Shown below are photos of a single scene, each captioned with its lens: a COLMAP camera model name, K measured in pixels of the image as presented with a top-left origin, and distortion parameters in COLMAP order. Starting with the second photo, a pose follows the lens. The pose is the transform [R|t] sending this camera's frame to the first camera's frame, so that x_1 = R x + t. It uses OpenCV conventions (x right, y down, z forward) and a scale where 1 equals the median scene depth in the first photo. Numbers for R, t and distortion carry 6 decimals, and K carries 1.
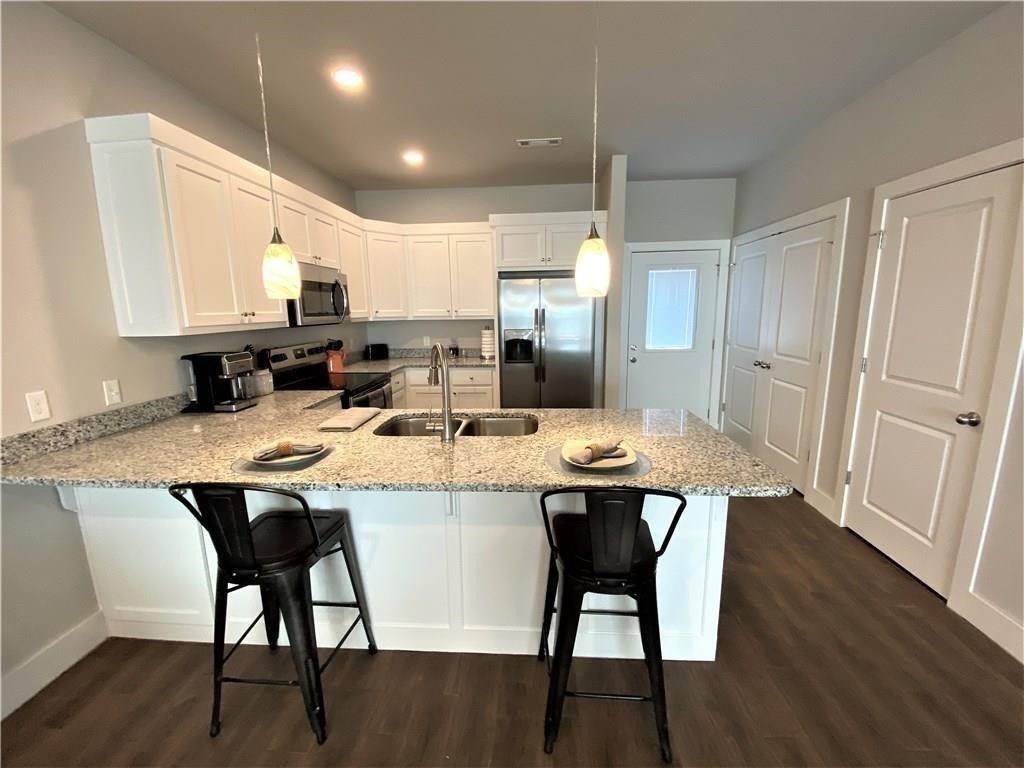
lens RADIAL K [[414.1, 0, 512.4], [0, 414.1, 382.1], [0, 0, 1]] dist [0.020243, -0.021075]
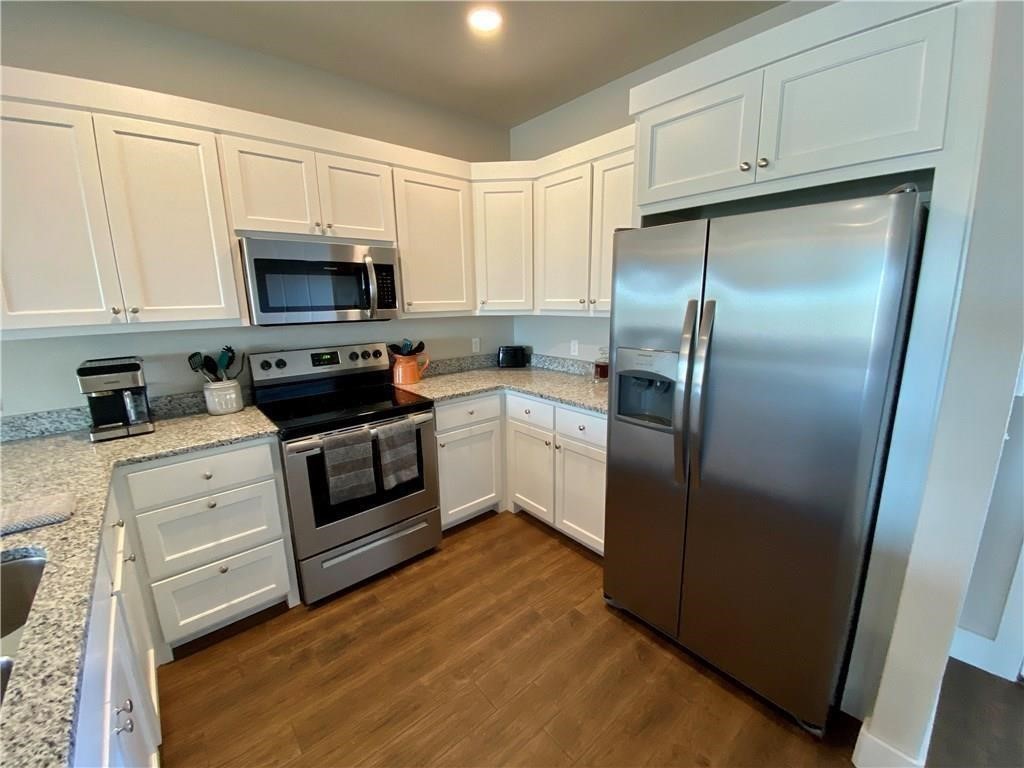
lens RADIAL K [[412.6, 0, 516.0], [0, 412.6, 381.2], [0, 0, 1]] dist [0.045454, -0.034707]
pose [[0.701733, 0.148324, -0.696830, 0.279016], [-0.119580, 0.988734, 0.090036, -0.147518], [0.702333, 0.020146, 0.711563, 0.759291]]
